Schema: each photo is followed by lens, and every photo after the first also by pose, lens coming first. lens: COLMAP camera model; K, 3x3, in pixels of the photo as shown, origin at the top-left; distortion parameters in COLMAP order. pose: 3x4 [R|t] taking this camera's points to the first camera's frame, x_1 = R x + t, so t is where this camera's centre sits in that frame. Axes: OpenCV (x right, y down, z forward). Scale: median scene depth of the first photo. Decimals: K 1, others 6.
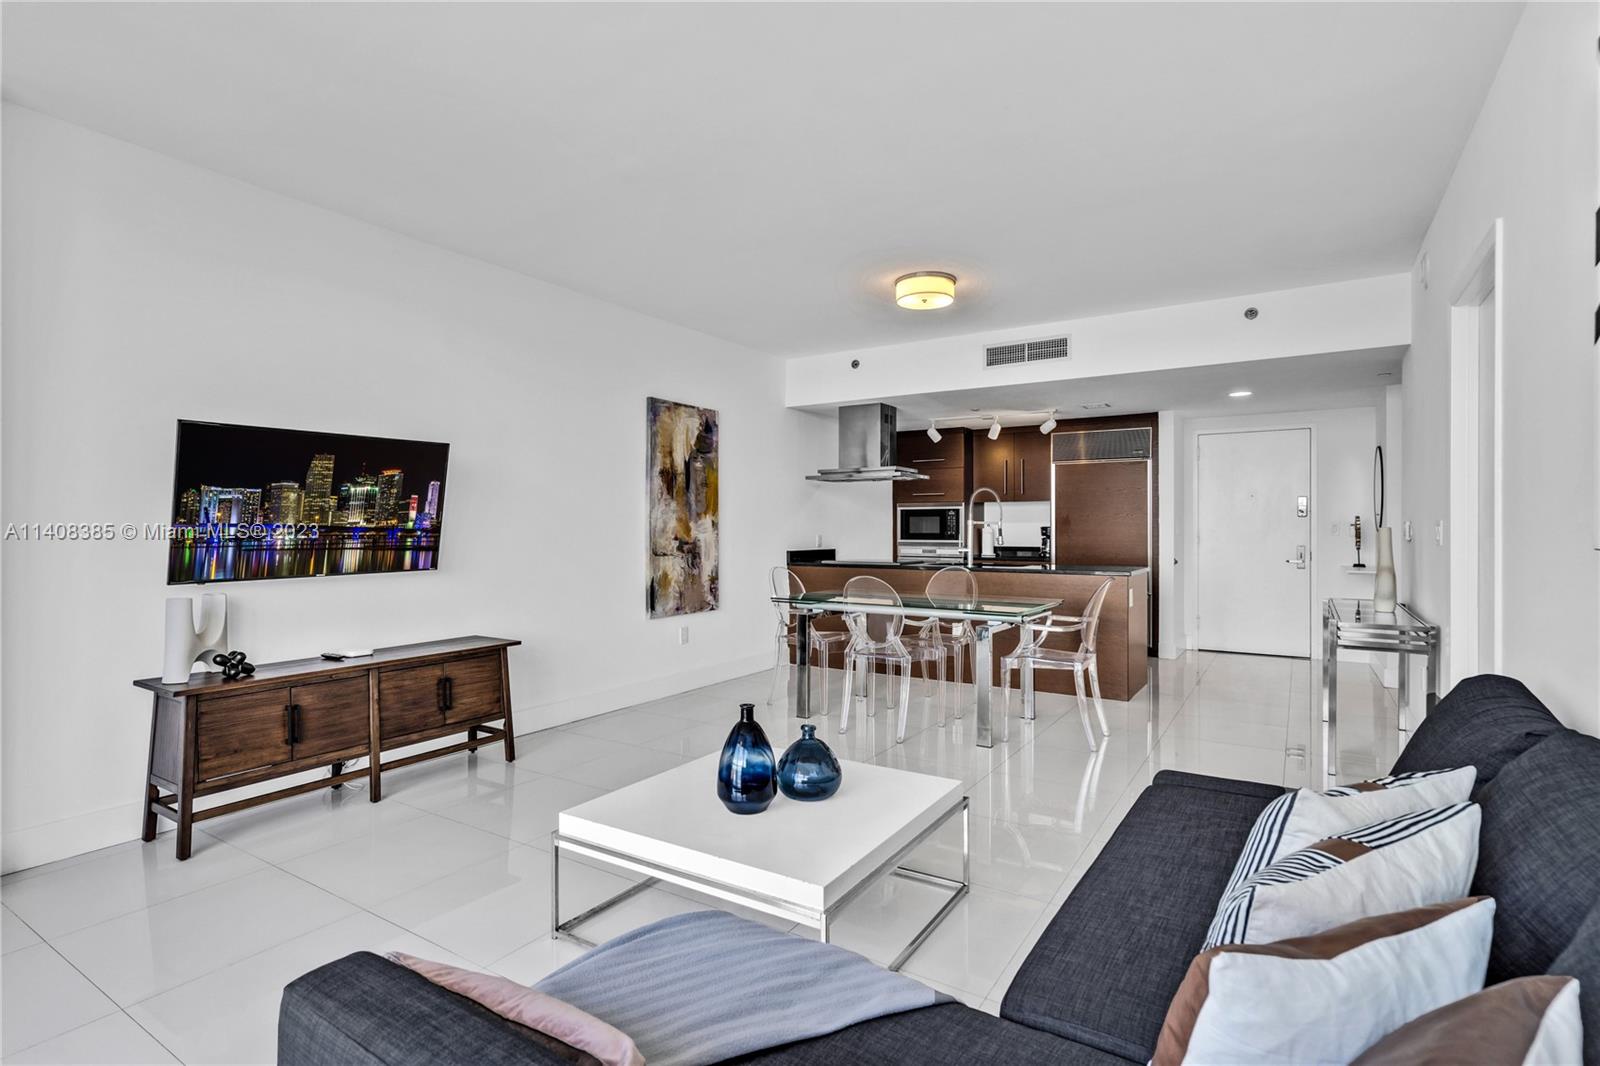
lens RADIAL K [[786.6, 0, 797.1], [0, 786.6, 527.5], [0, 0, 1]] dist [0.000986, 0.000520]
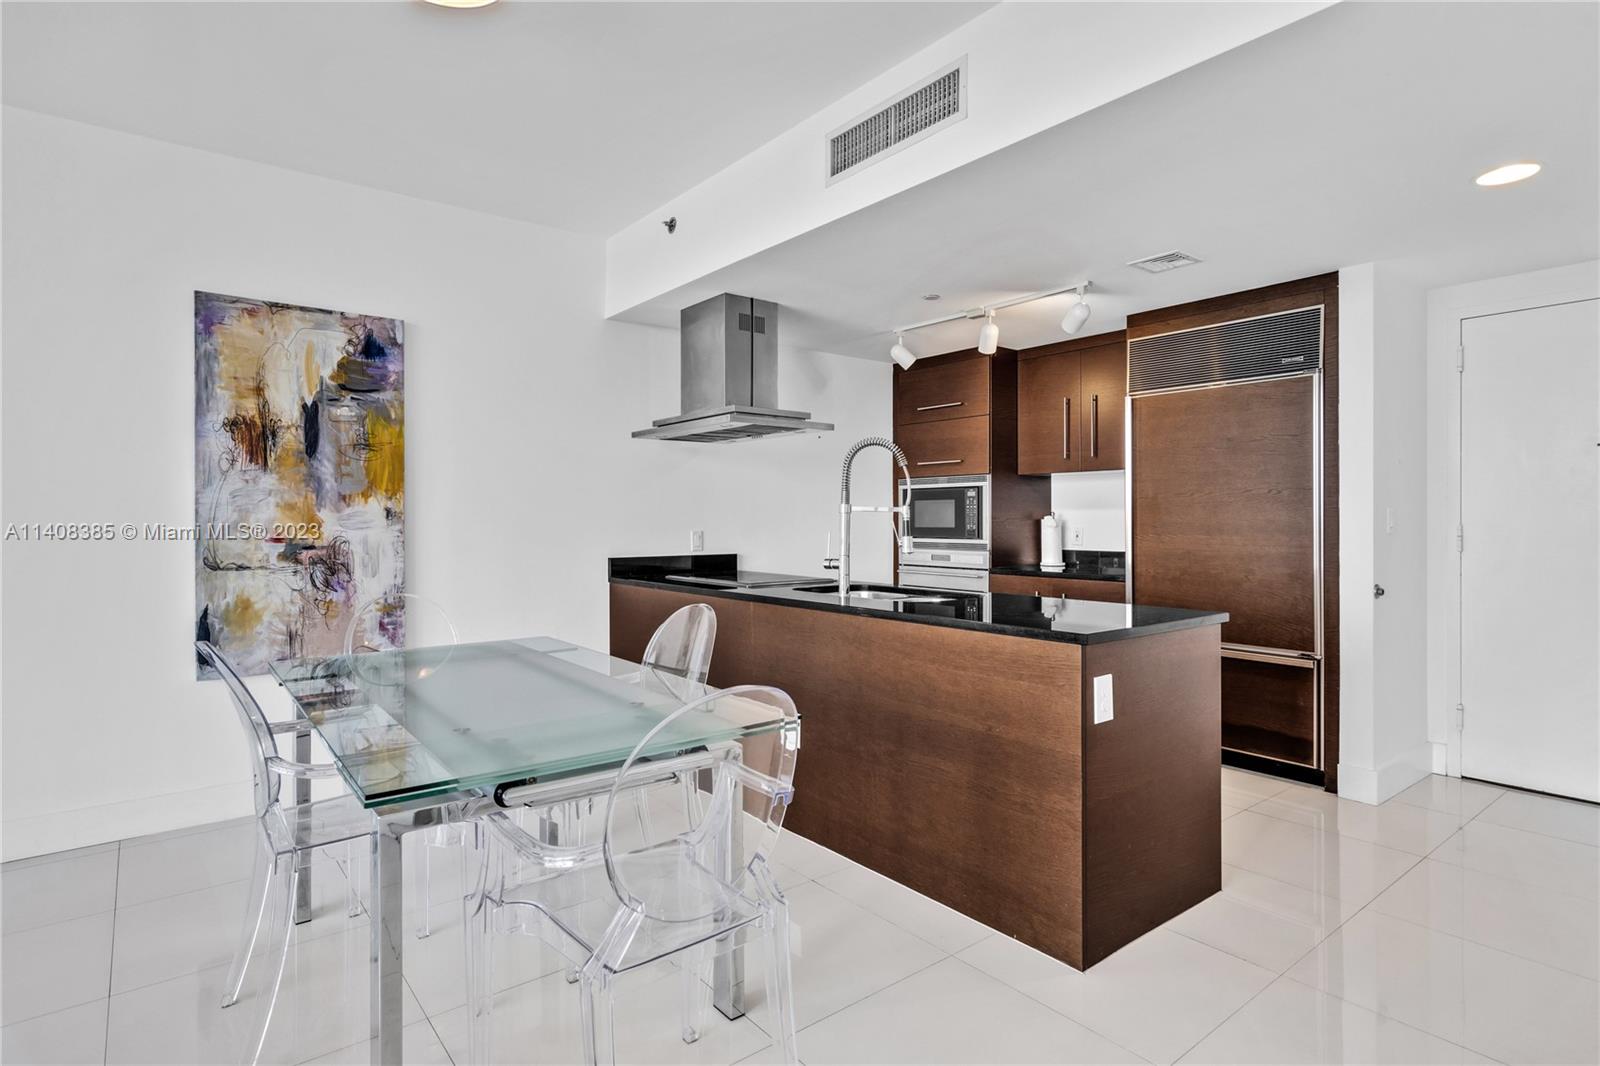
lens RADIAL K [[832.5, 0, 797.6], [0, 832.5, 523.1], [0, 0, 1]] dist [0.007257, 0.000840]
pose [[0.946443, -0.000162, -0.322870, 0.390272], [0.002484, 0.999974, 0.006781, -0.001008], [0.322860, -0.007220, 0.946419, 0.527806]]
